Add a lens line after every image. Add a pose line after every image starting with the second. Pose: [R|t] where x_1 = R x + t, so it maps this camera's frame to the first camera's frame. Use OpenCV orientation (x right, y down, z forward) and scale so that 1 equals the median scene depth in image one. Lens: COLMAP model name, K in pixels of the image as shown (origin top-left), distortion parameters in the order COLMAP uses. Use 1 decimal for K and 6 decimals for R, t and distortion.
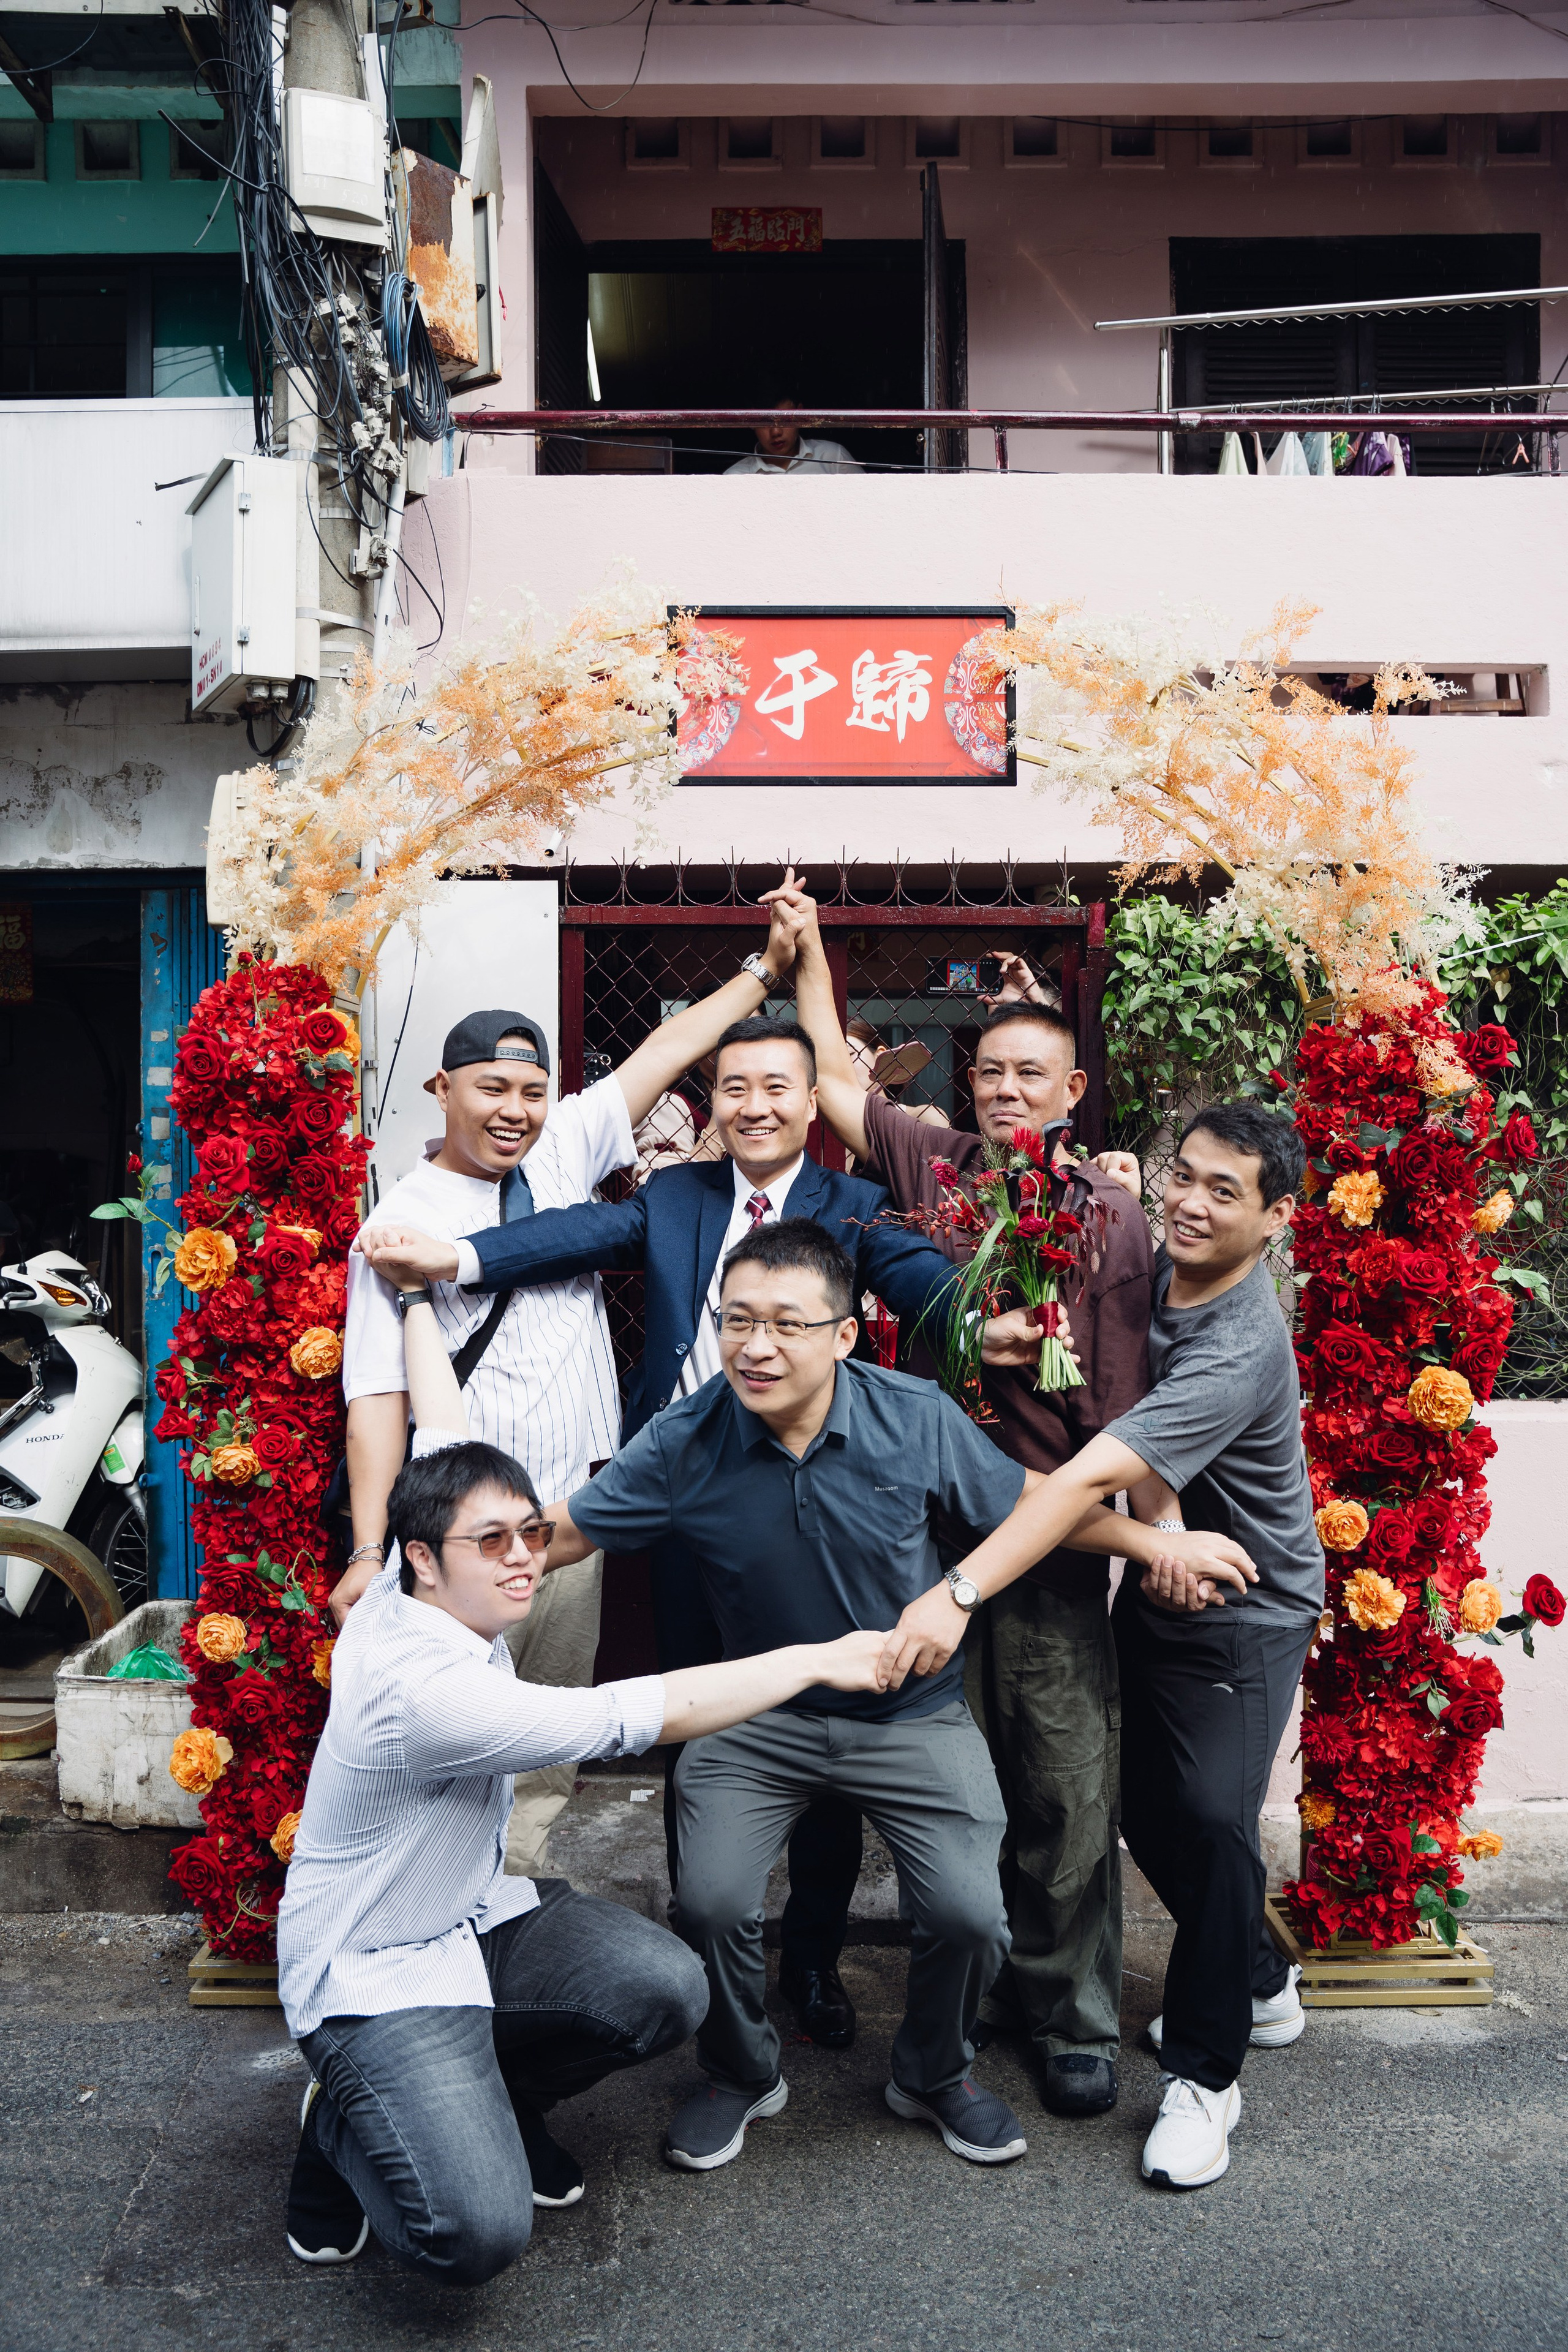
lens RADIAL K [[2007.7, 0, 785.1], [0, 2007.7, 1212.3], [0, 0, 1]] dist [-0.120177, 0.003281]
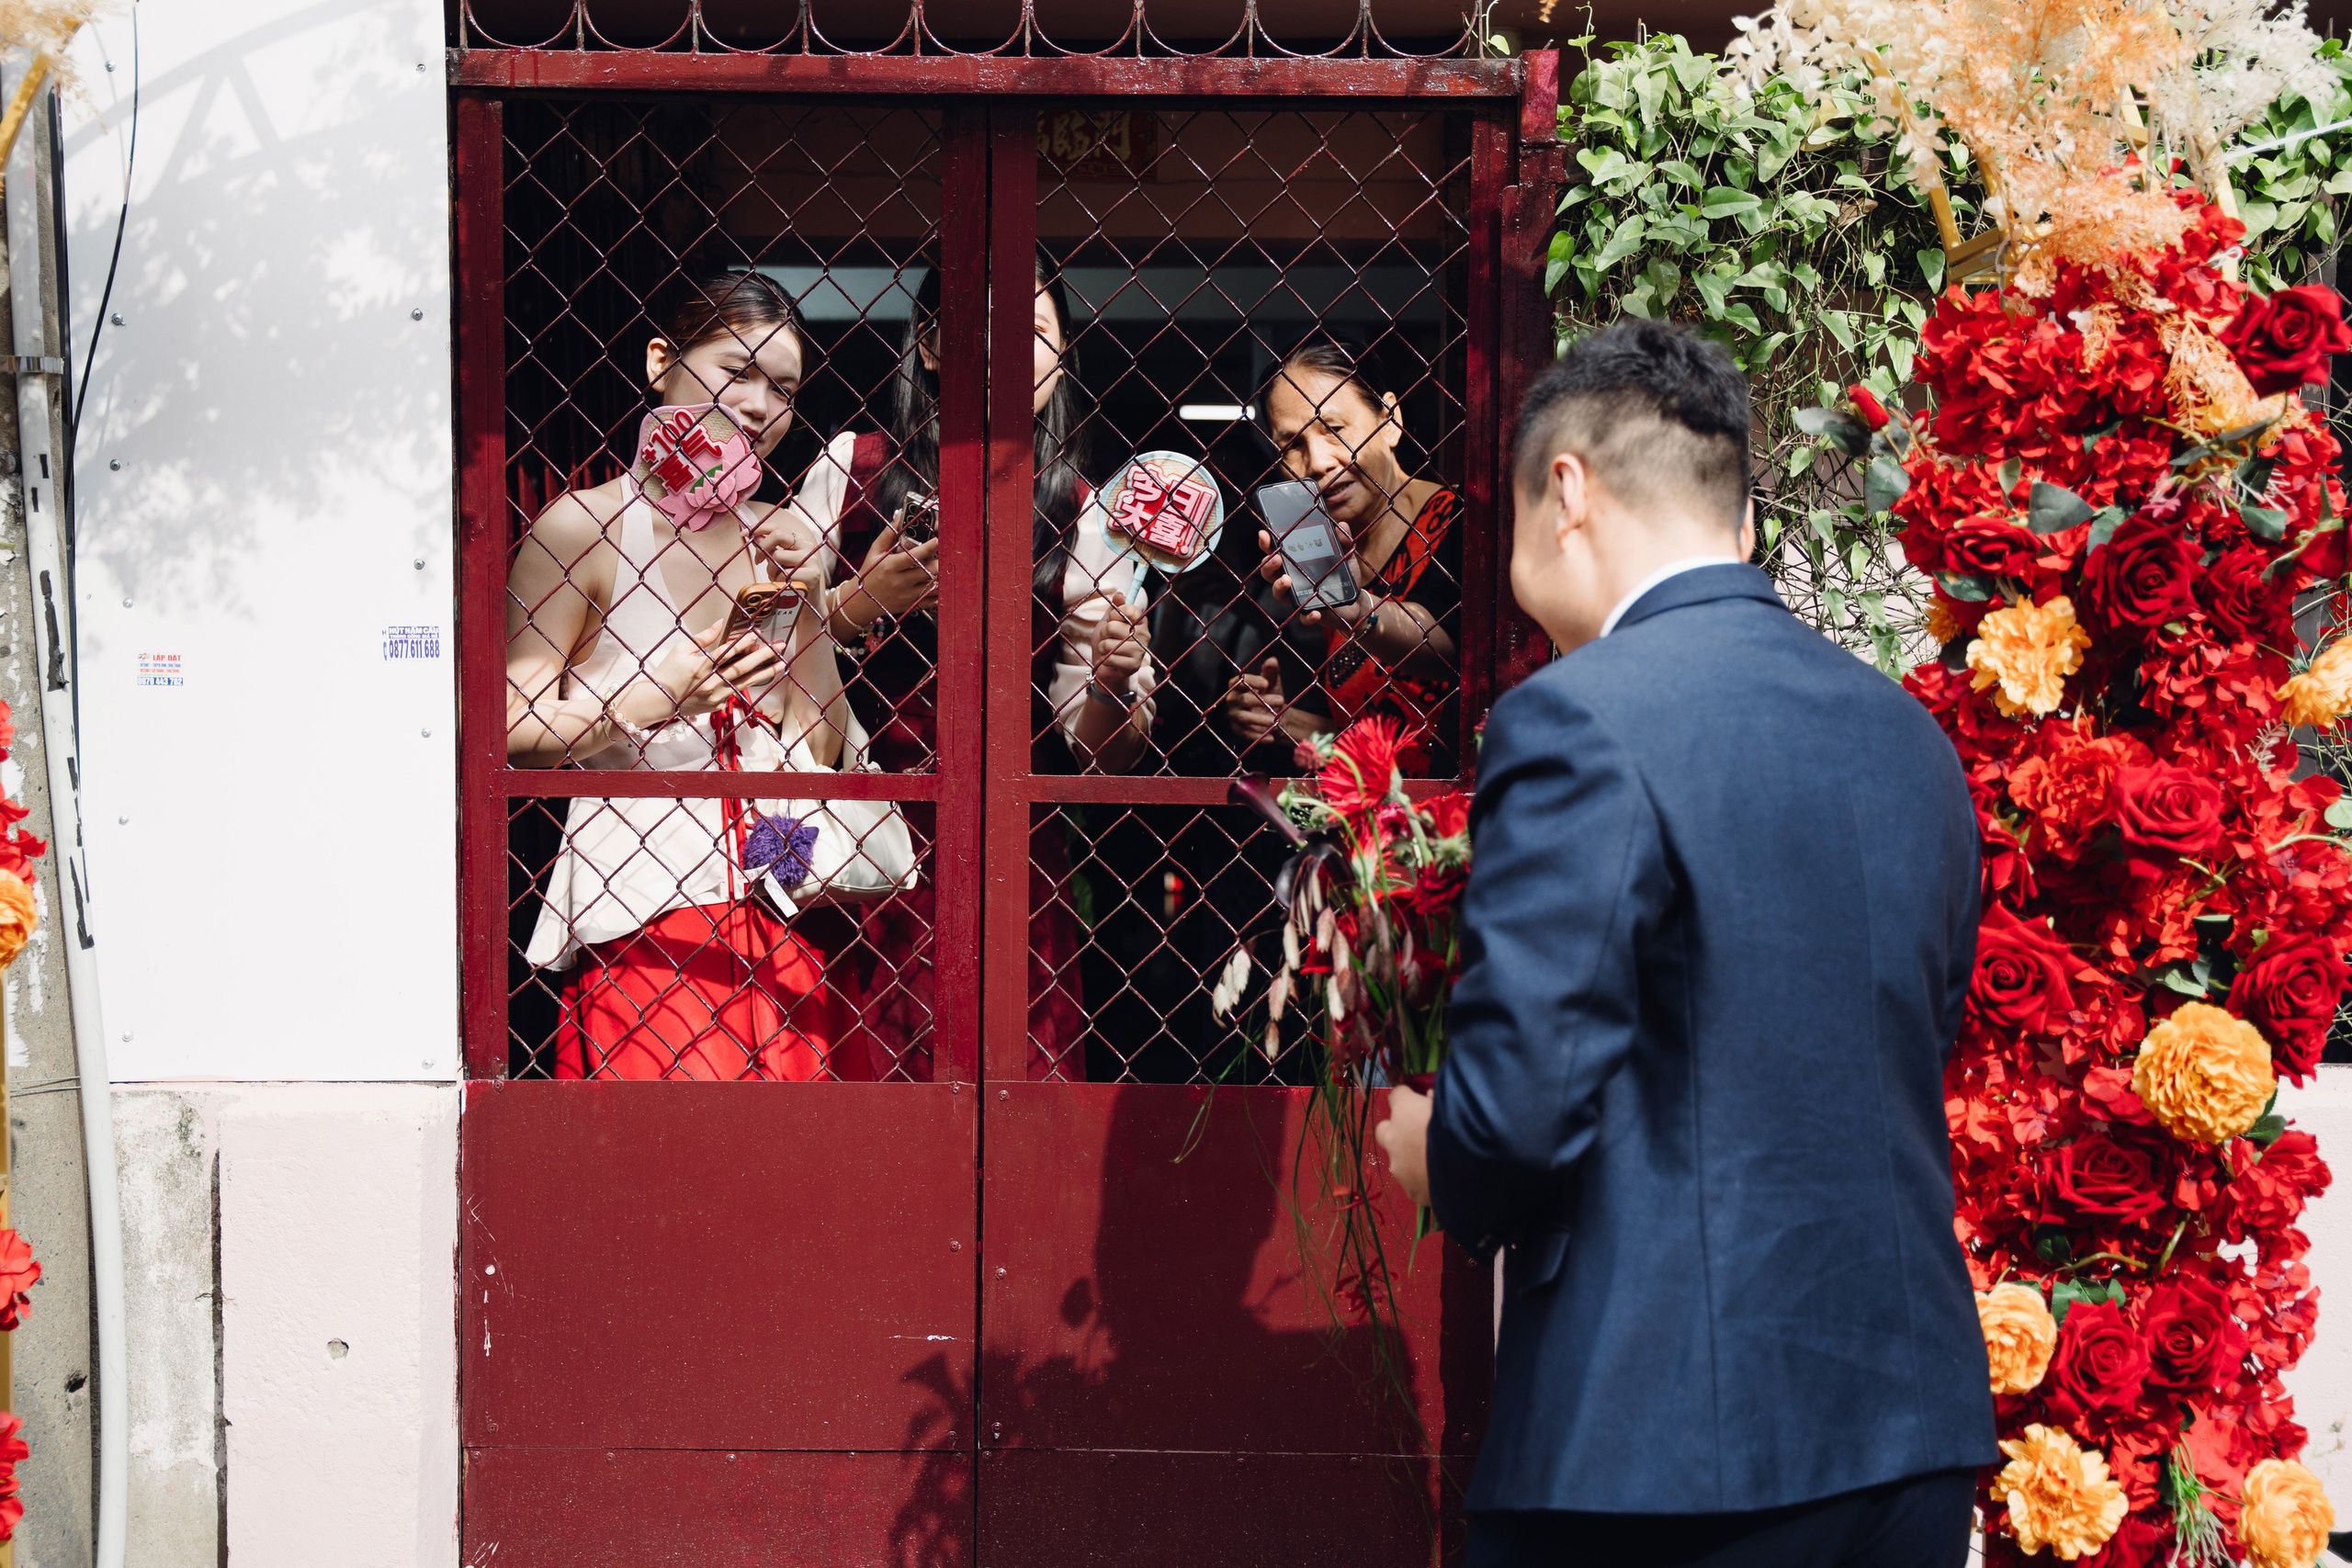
lens RADIAL K [[3490.4, 0, 1177.9], [0, 3490.4, 829.5], [0, 0, 1]] dist [0.061327, -0.001276]
pose [[0.999986, 0.004904, -0.002025, 0.080900], [-0.004806, 0.998925, 0.046115, -0.002355], [0.002249, -0.046104, 0.998934, 0.149167]]
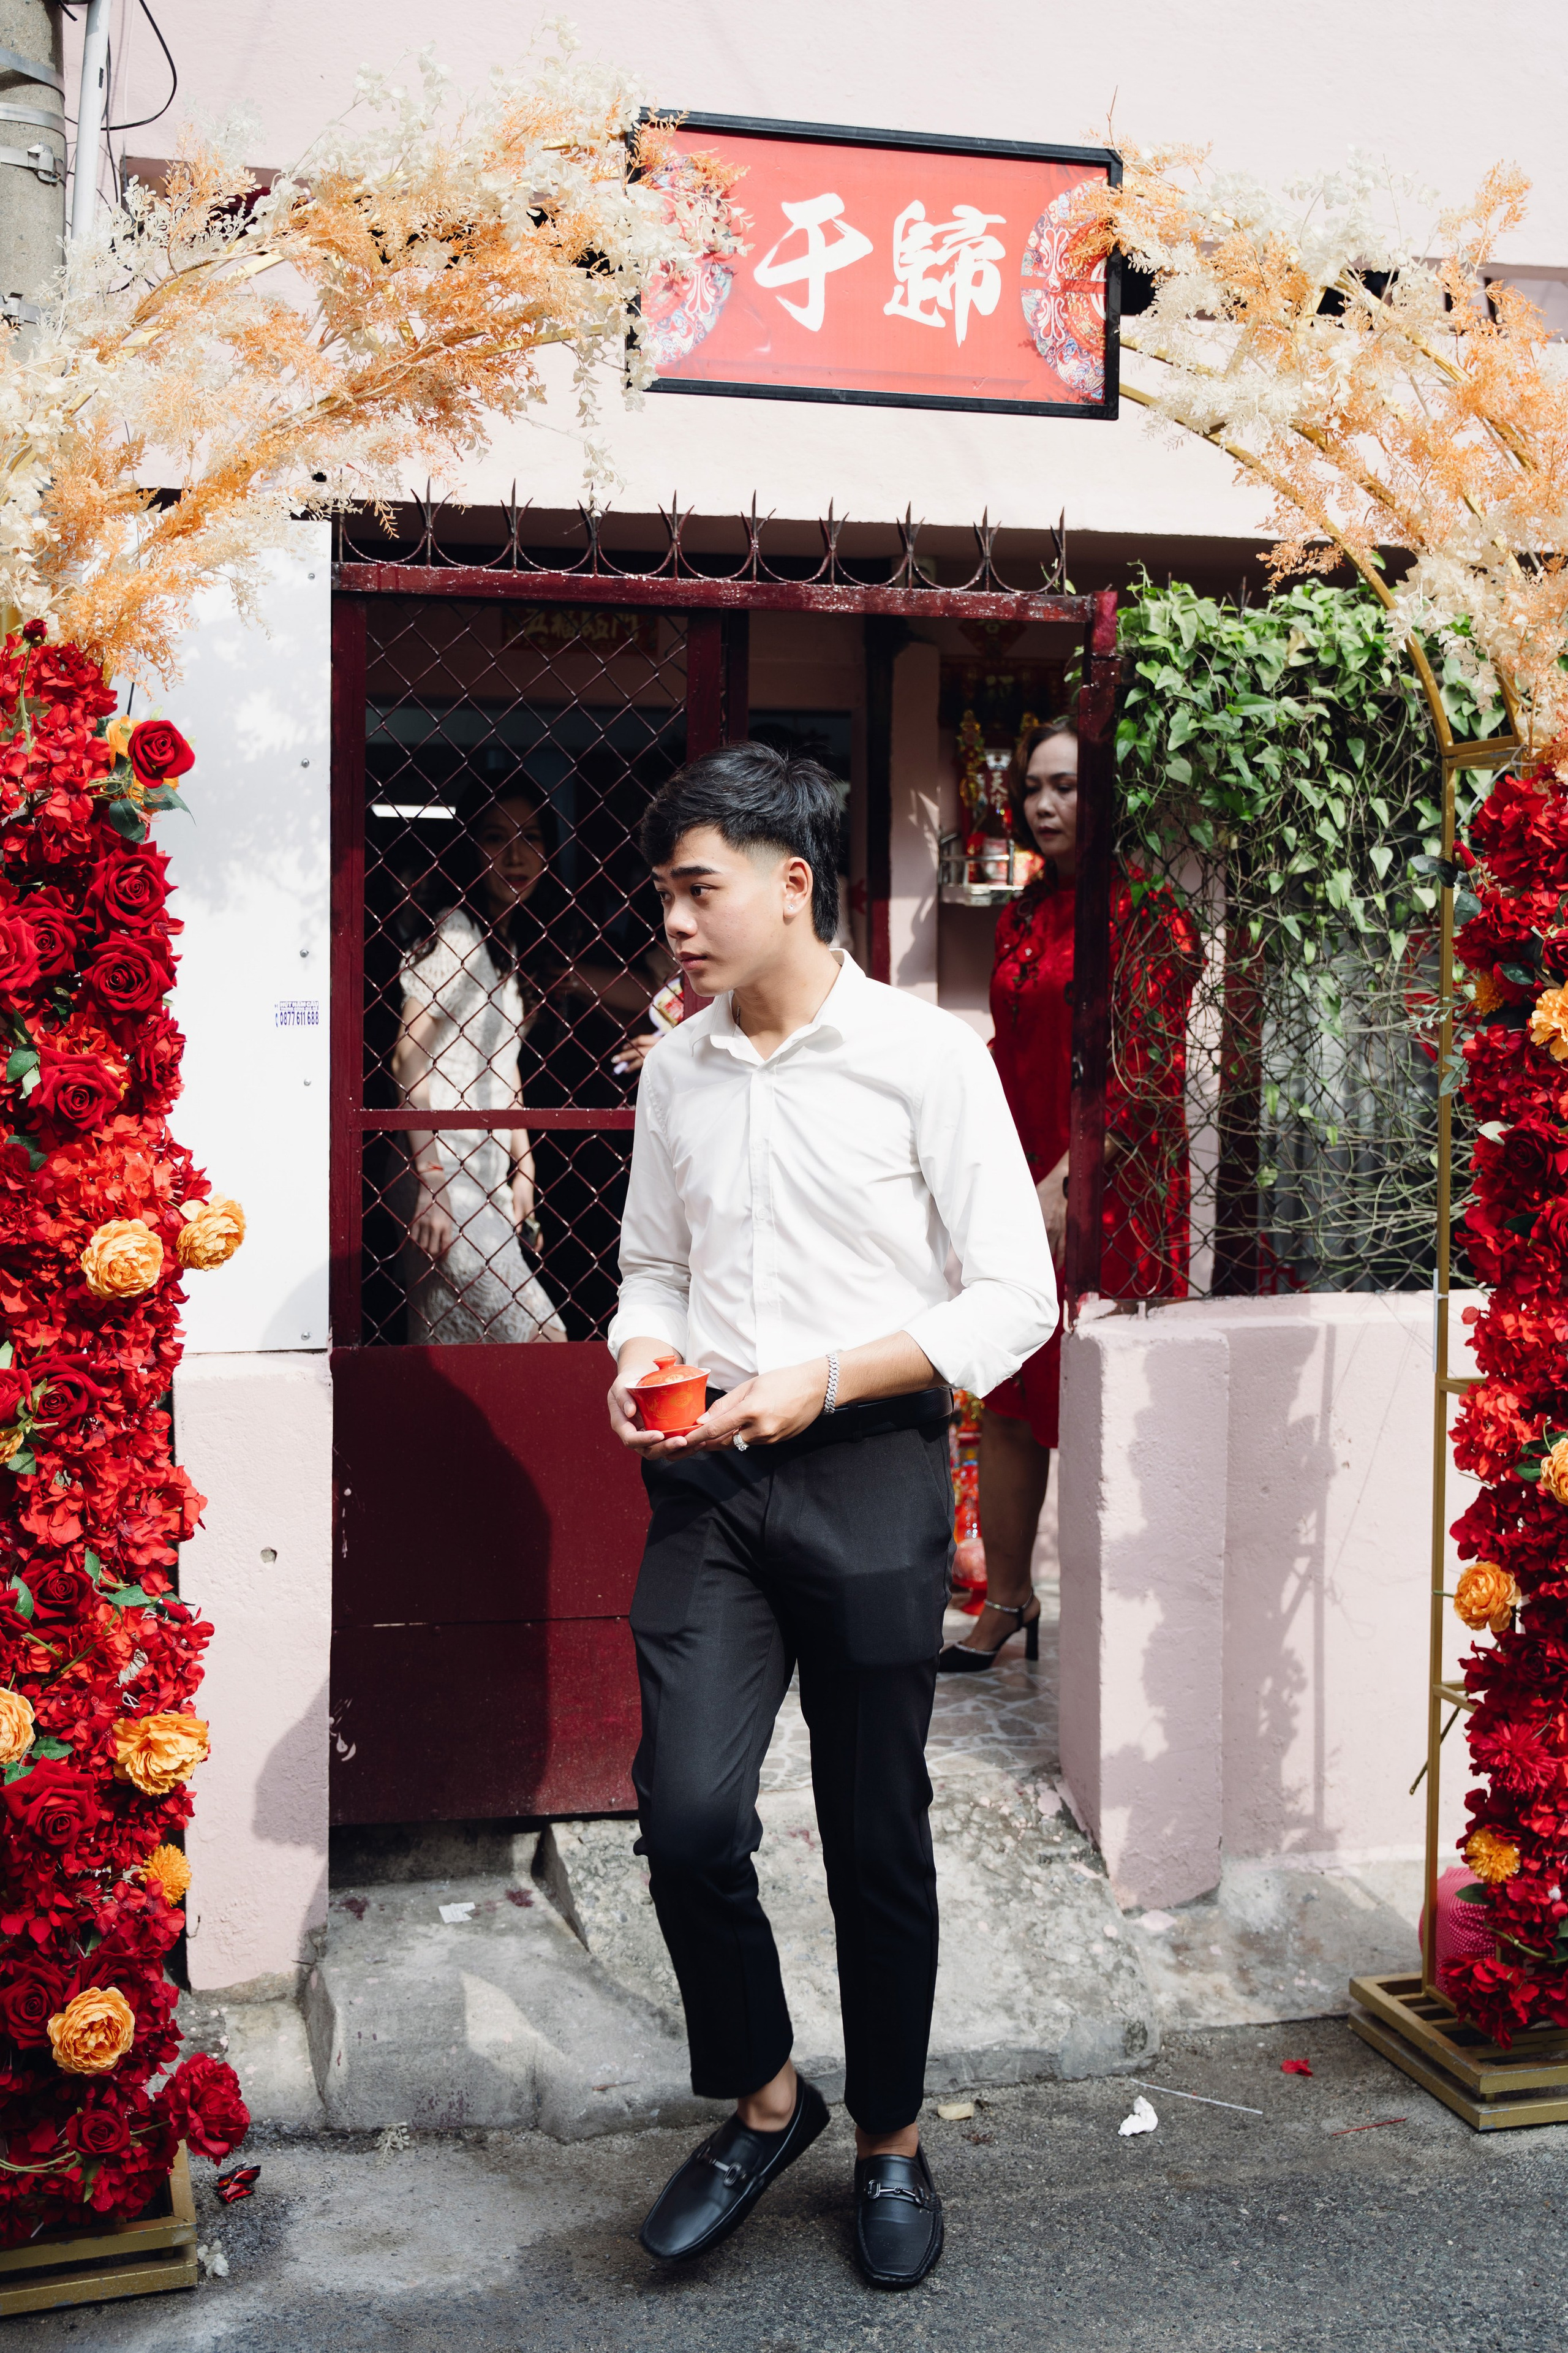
lens RADIAL K [[2920.9, 0, 784.0], [0, 2920.9, 1176.5], [0, 0, 1]] dist [-0.012726, 0.032453]
pose [[0.958643, -0.015816, 0.284172, -0.287406], [-0.000037, 0.998448, 0.055696, -0.008658], [-0.284612, -0.053404, 0.957154, 0.051584]]
